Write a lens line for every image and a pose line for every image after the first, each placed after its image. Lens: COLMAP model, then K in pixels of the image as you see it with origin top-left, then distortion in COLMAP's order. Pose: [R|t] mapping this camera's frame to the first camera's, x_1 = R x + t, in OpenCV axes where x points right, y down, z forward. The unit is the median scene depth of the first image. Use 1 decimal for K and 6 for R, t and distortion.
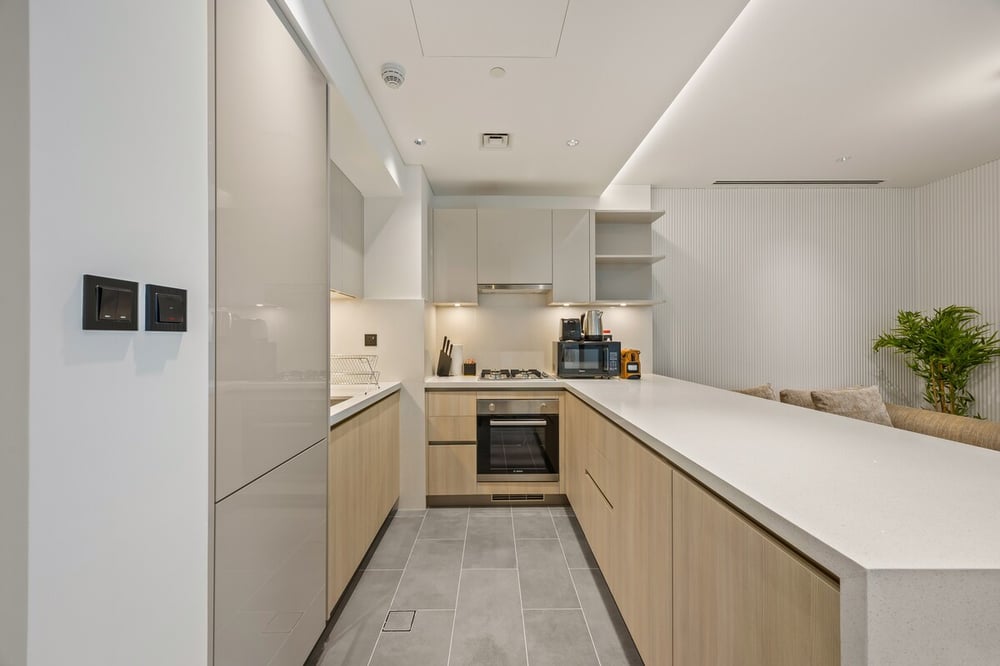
lens RADIAL K [[380.0, 0, 497.9], [0, 380.0, 335.7], [0, 0, 1]] dist [0.002494, 0.001426]
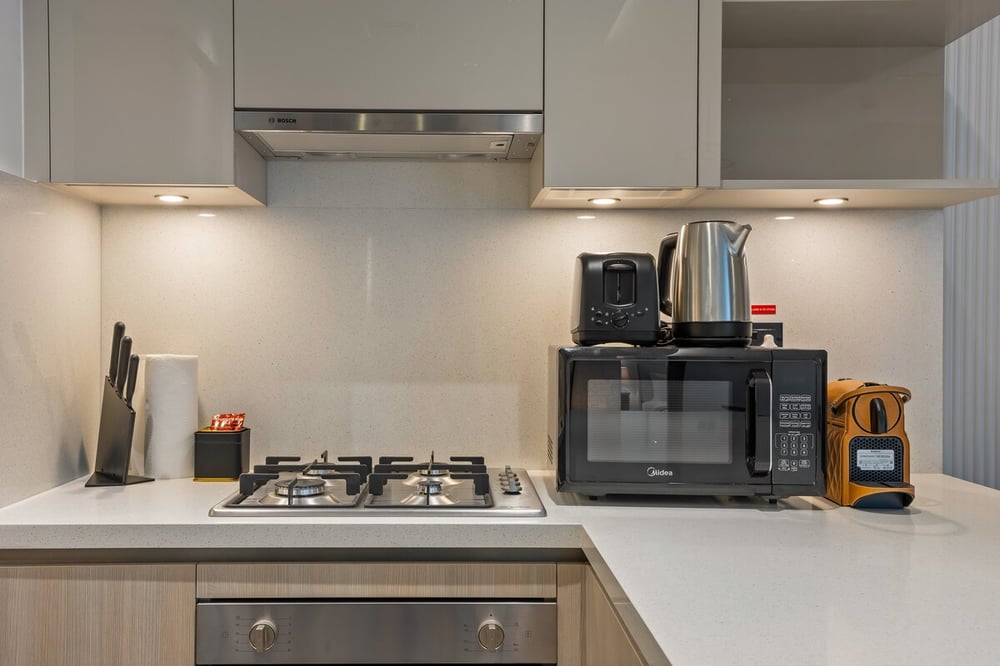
lens RADIAL K [[966.9, 0, 471.0], [0, 966.9, 324.9], [0, 0, 1]] dist [0.073193, -0.005519]
pose [[0.999975, 0.007122, 0.000192, 0.099577], [-0.007122, 0.999969, -0.003492, 0.003884], [-0.000217, 0.003491, 0.999994, 0.384499]]
